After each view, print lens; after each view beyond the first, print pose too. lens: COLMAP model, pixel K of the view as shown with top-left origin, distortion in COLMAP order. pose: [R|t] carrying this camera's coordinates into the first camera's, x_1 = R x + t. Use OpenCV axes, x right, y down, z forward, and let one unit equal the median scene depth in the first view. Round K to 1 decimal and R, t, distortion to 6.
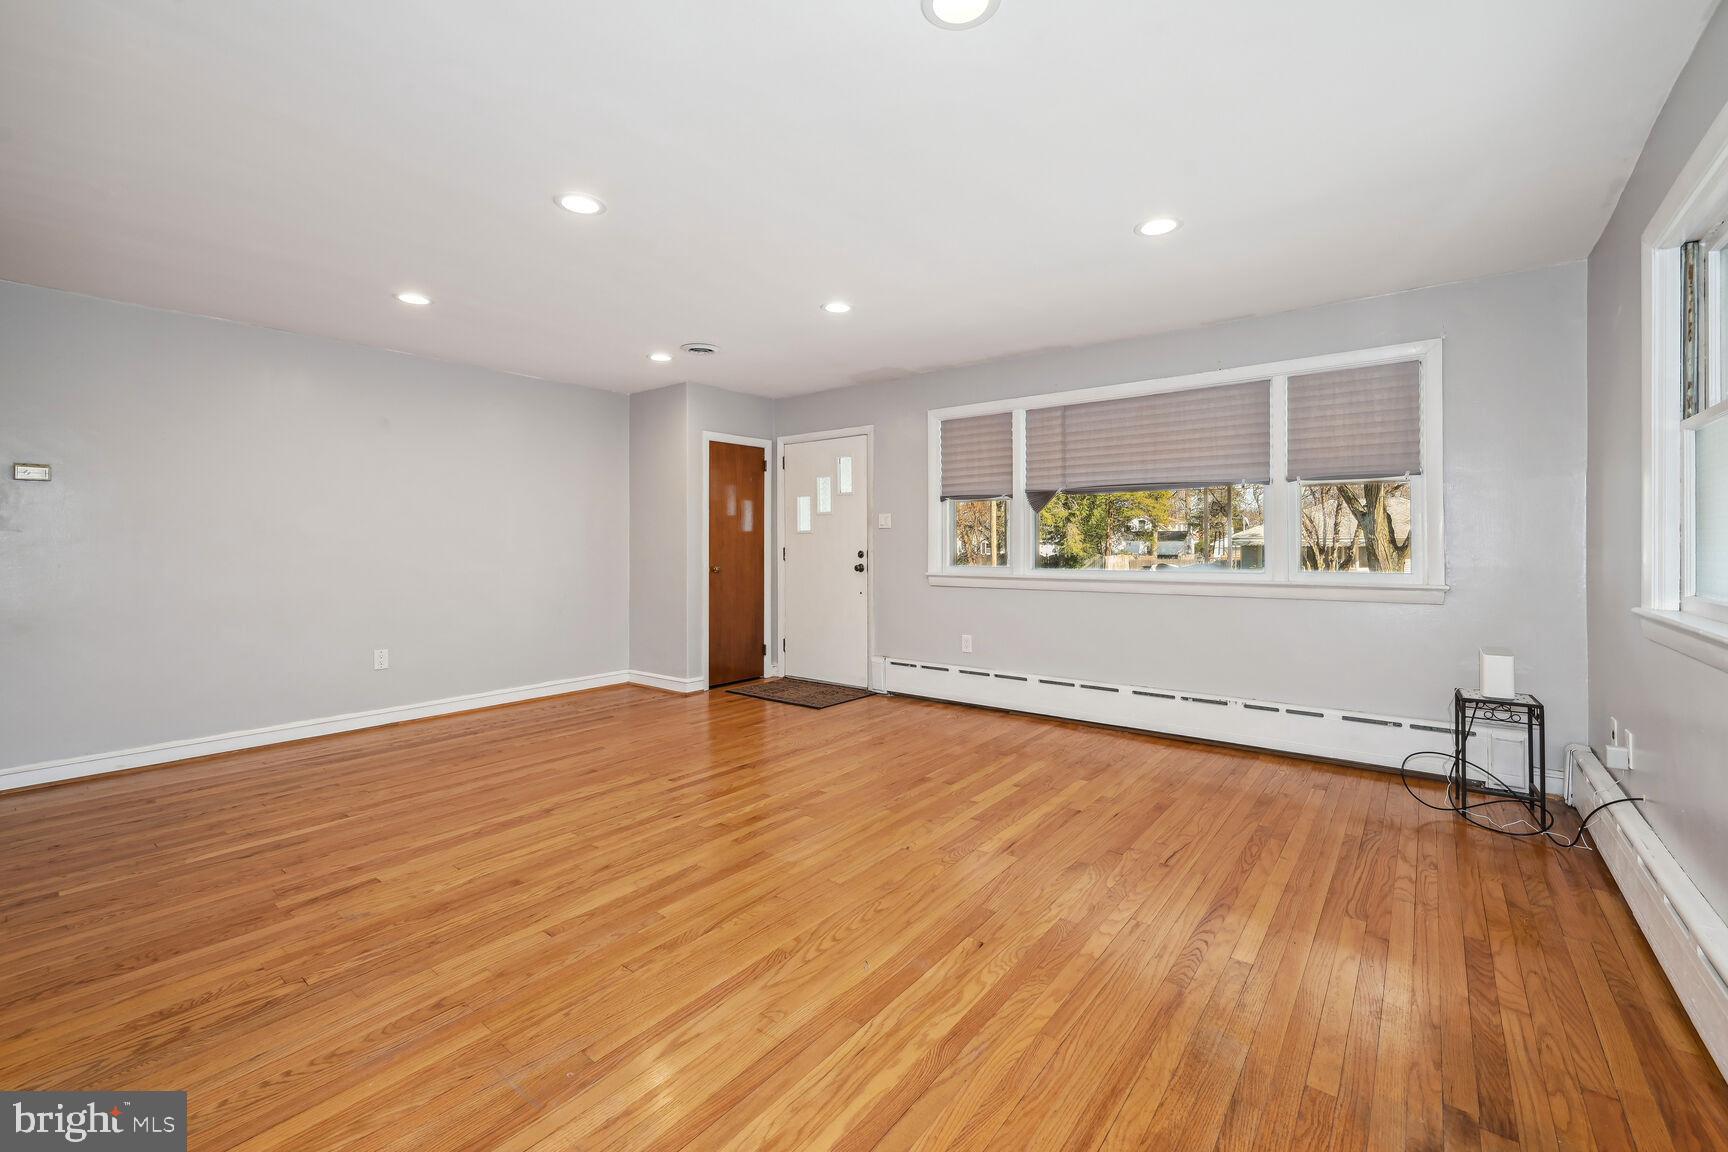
lens RADIAL K [[704.4, 0, 874.5], [0, 704.4, 553.5], [0, 0, 1]] dist [-0.004020, 0.000322]
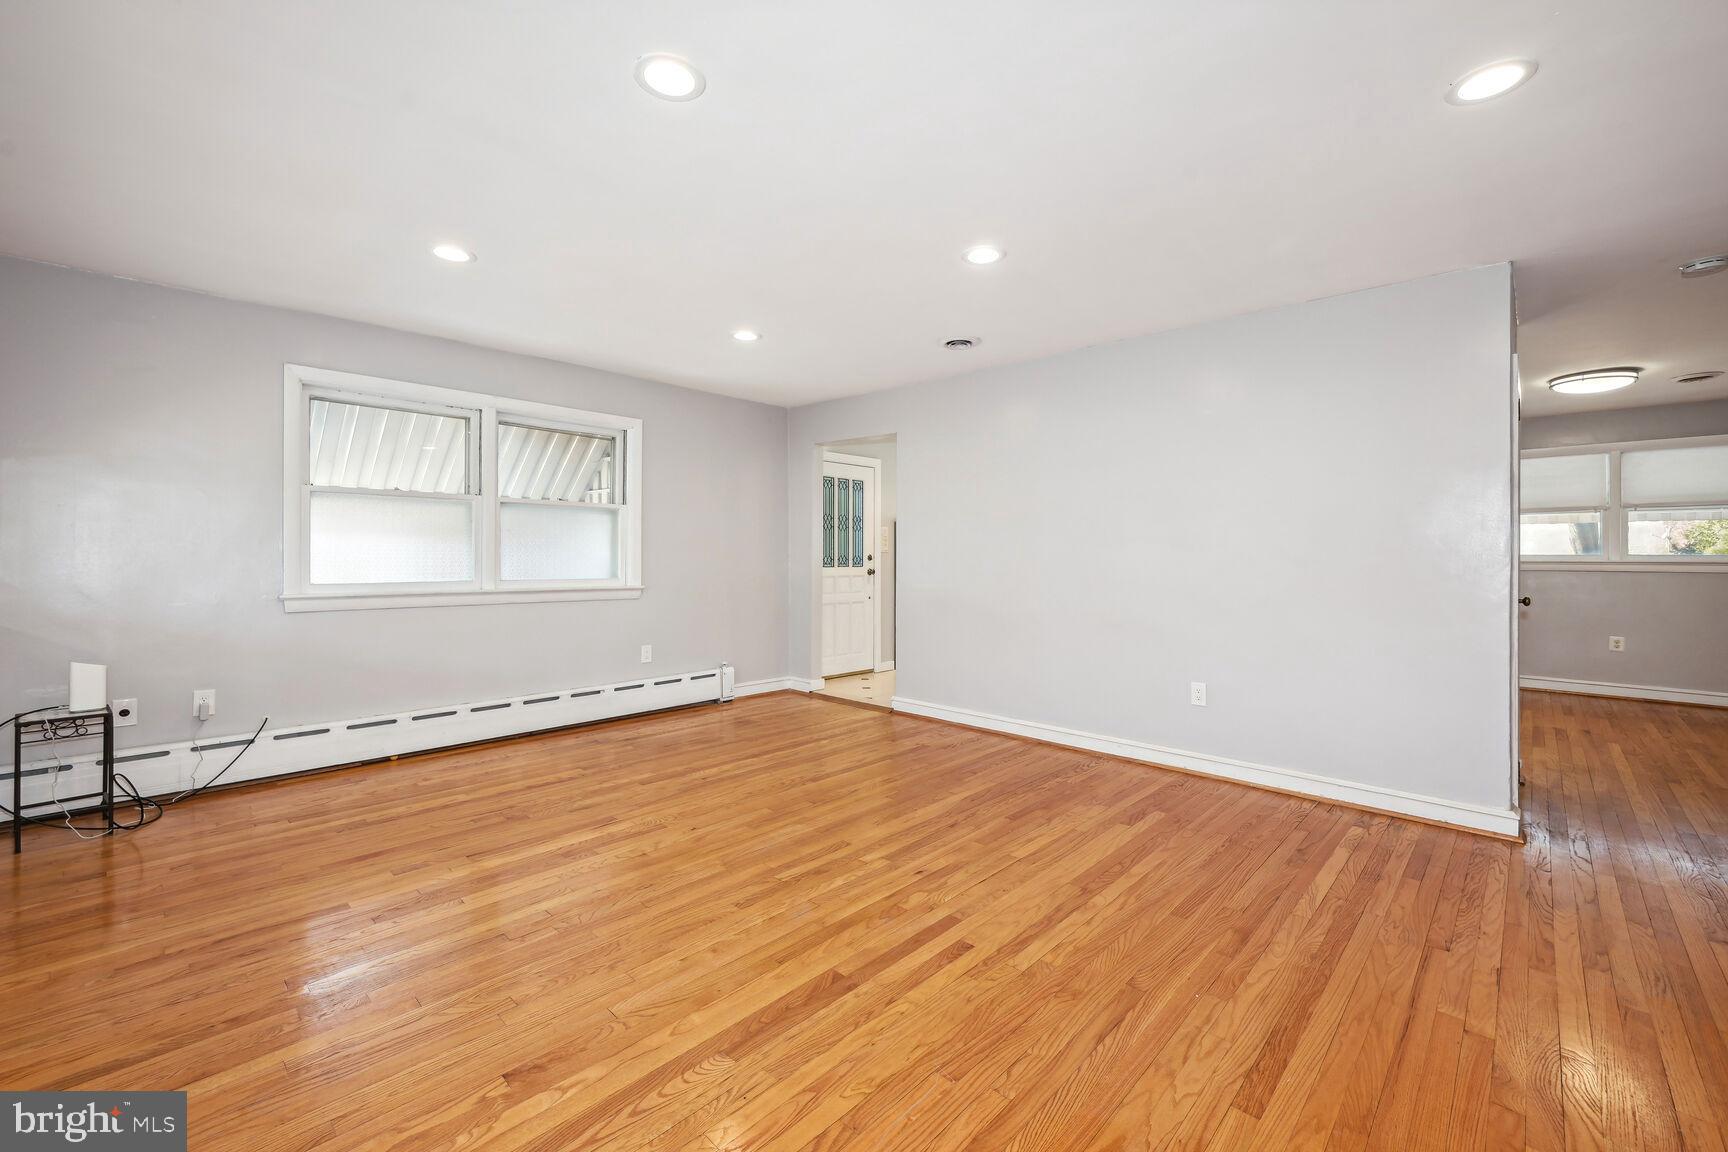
lens RADIAL K [[706.8, 0, 860.2], [0, 706.8, 561.9], [0, 0, 1]] dist [0.000852, 0.000391]
pose [[-0.993303, -0.003419, 0.115490, -0.286521], [-0.001415, 0.999847, 0.017433, -0.019610], [-0.115532, 0.017152, -0.993156, 1.734224]]
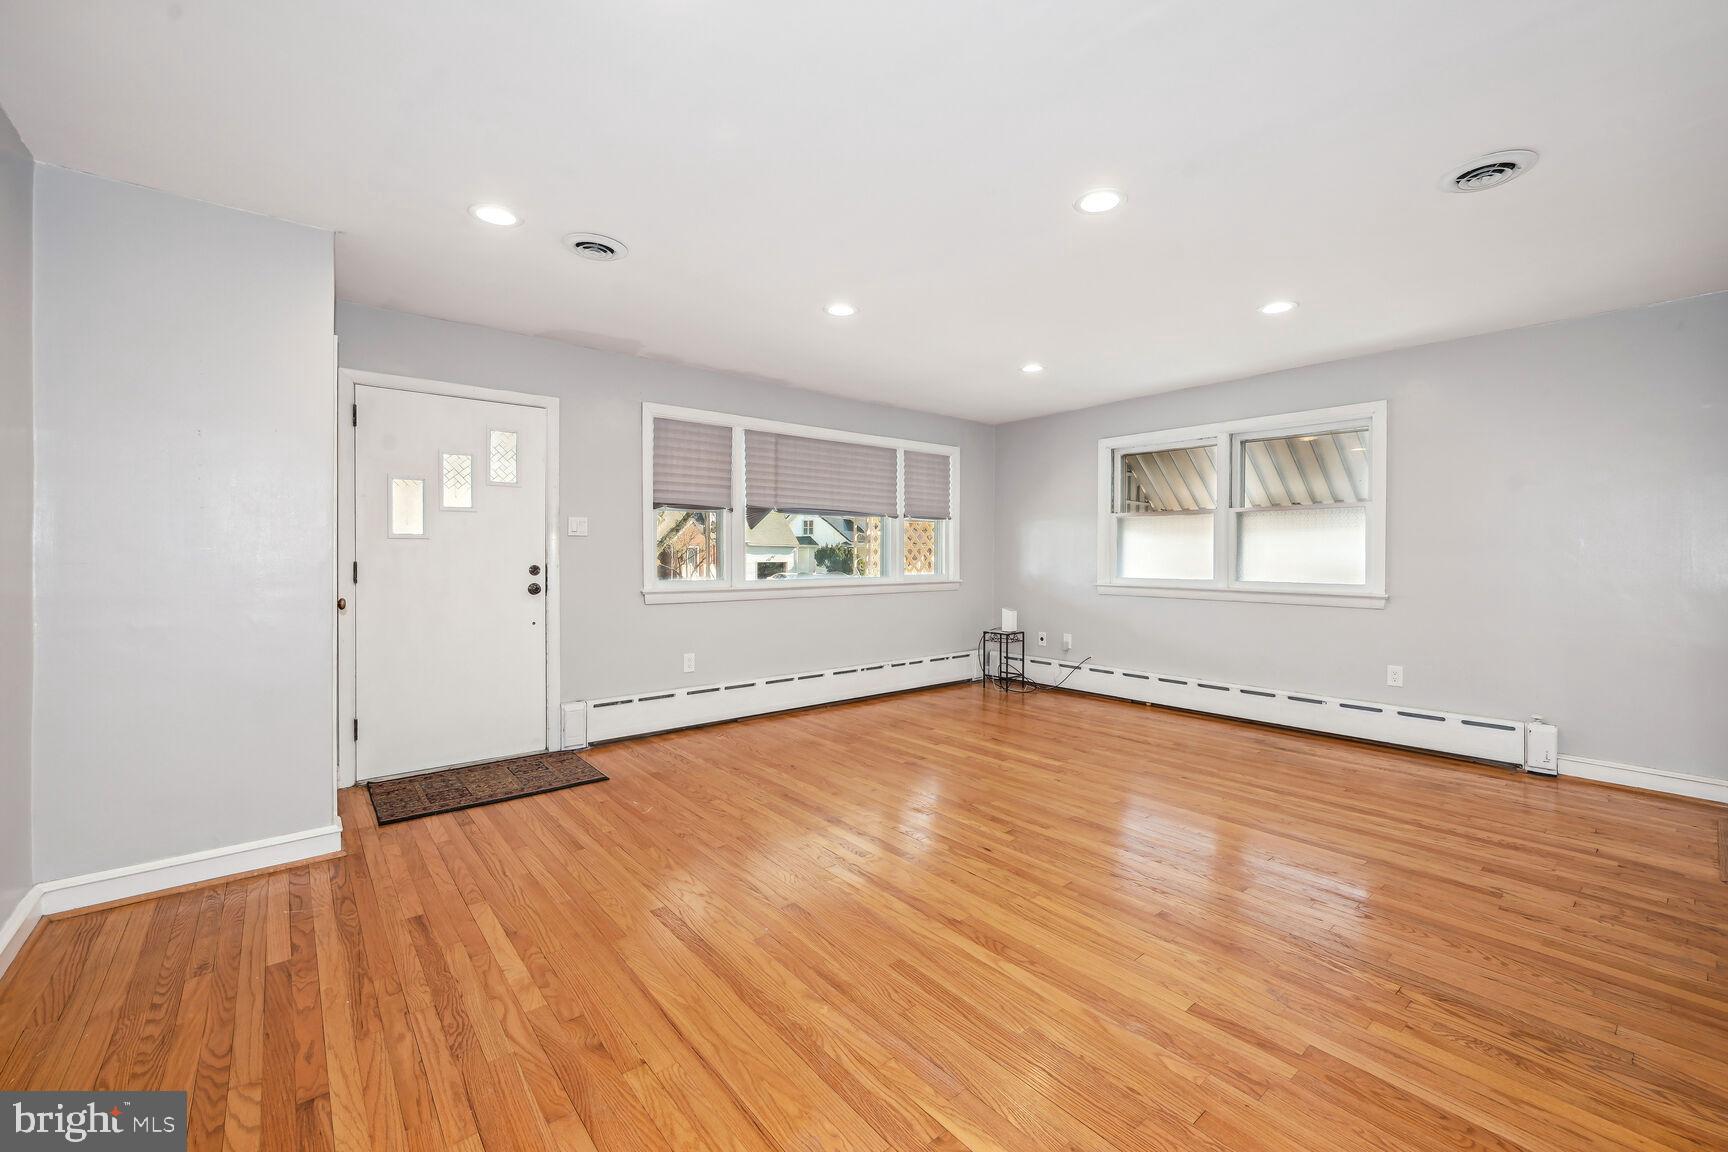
lens RADIAL K [[696.3, 0, 871.8], [0, 696.3, 567.7], [0, 0, 1]] dist [0.000387, -0.000149]
pose [[0.222212, -0.015873, 0.974869, -1.132299], [0.008516, 0.999861, 0.014339, -0.015459], [-0.974961, 0.005116, 0.222316, 0.877168]]
